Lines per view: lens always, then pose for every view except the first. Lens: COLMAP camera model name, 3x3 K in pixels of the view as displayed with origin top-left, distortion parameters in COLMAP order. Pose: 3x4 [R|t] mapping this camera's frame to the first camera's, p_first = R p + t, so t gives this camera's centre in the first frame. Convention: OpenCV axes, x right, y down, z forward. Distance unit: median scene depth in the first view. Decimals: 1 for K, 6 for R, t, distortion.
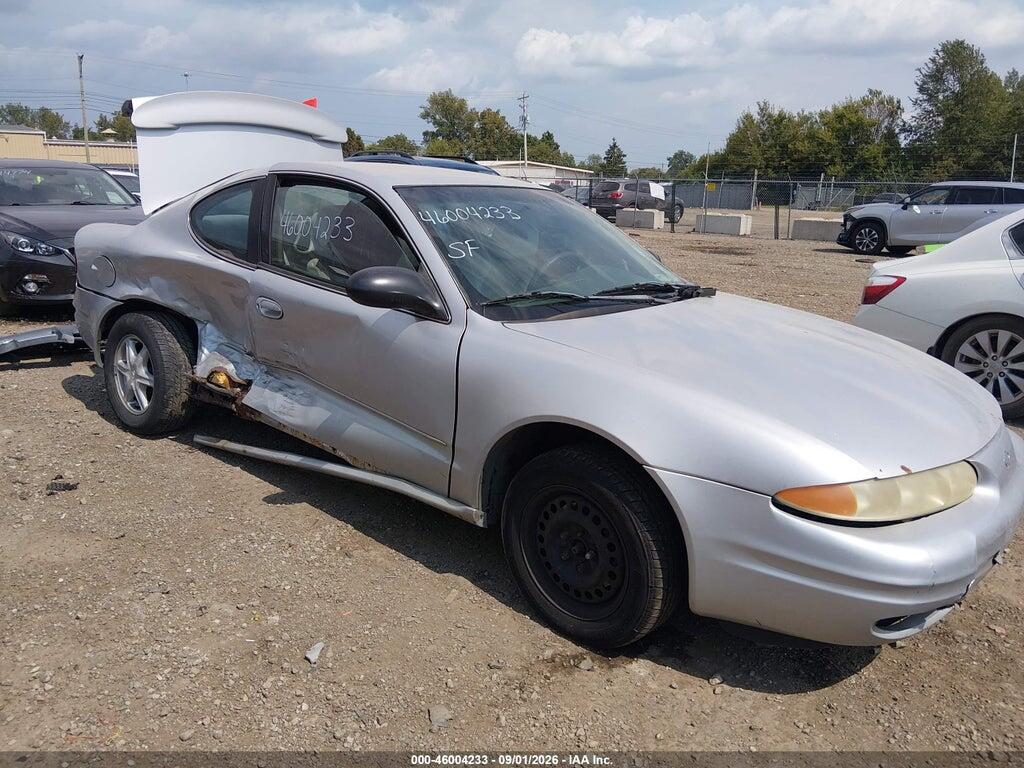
lens RADIAL K [[776.7, 0, 512.0], [0, 776.7, 384.0], [0, 0, 1]] dist [0.112232, -0.201899]
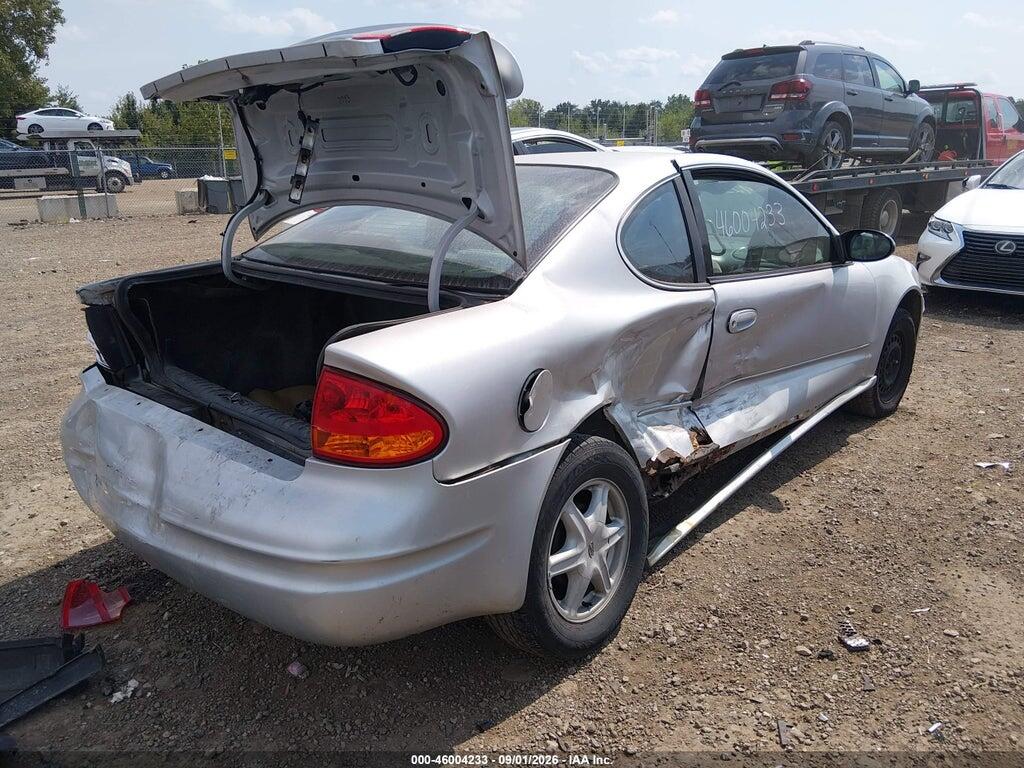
lens RADIAL K [[776.7, 0, 512.0], [0, 776.7, 384.0], [0, 0, 1]] dist [0.112232, -0.201899]
pose [[0.029884, -0.317733, 0.947709, -1.062280], [0.268728, 0.915779, 0.298554, -0.328769], [-0.962752, 0.245754, 0.112751, 1.053943]]
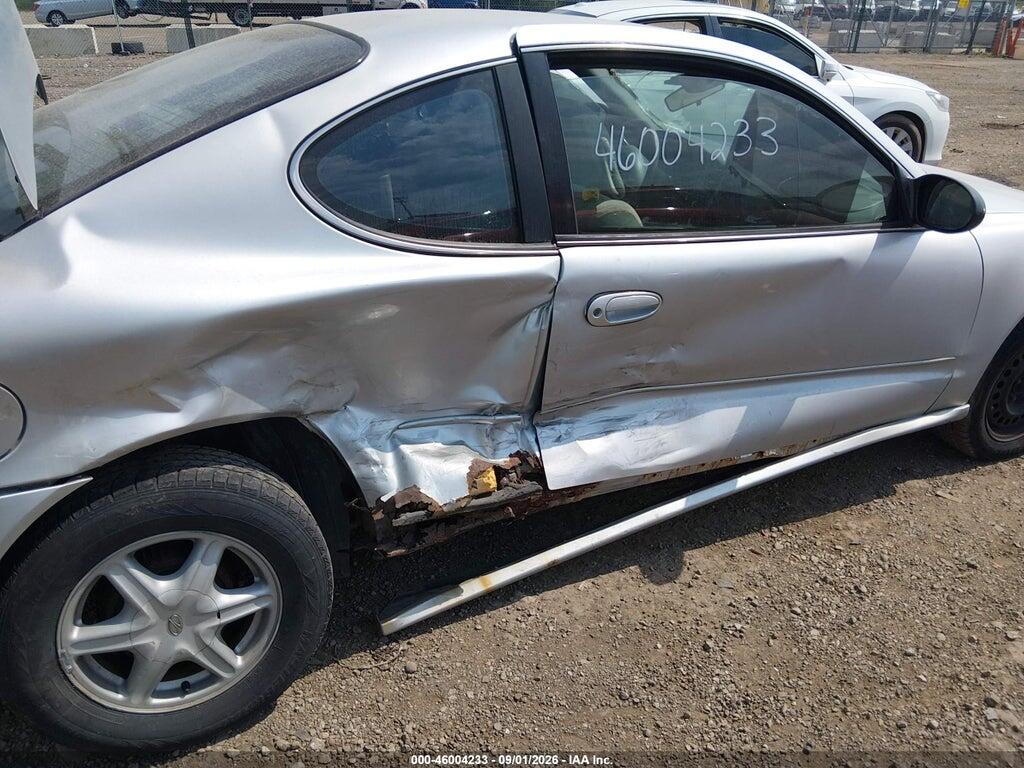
lens RADIAL K [[776.7, 0, 512.0], [0, 776.7, 384.0], [0, 0, 1]] dist [0.112232, -0.201899]
pose [[0.399077, -0.429544, 0.810080, -0.740643], [0.219585, 0.902545, 0.370397, -0.246186], [-0.890236, 0.030064, 0.454507, 0.738333]]
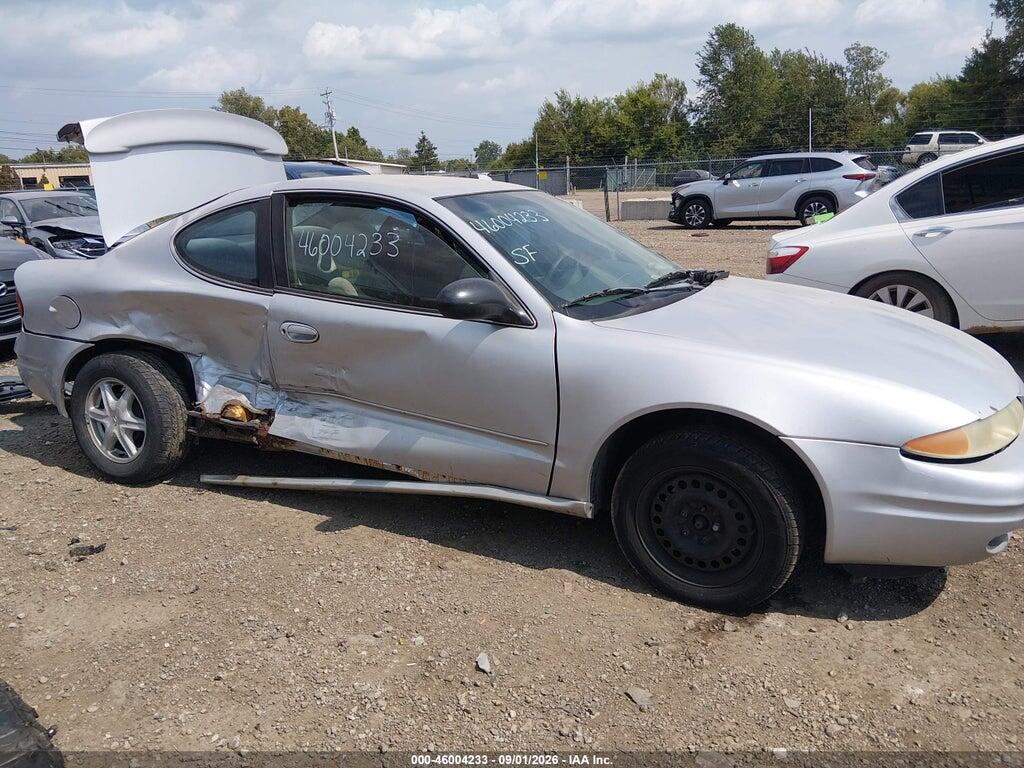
lens RADIAL K [[776.7, 0, 512.0], [0, 776.7, 384.0], [0, 0, 1]] dist [0.112232, -0.201899]
pose [[0.970184, -0.119103, 0.211084, -0.240101], [0.117412, 0.992870, 0.020571, -0.020486], [-0.212029, 0.004826, 0.977251, 0.000216]]
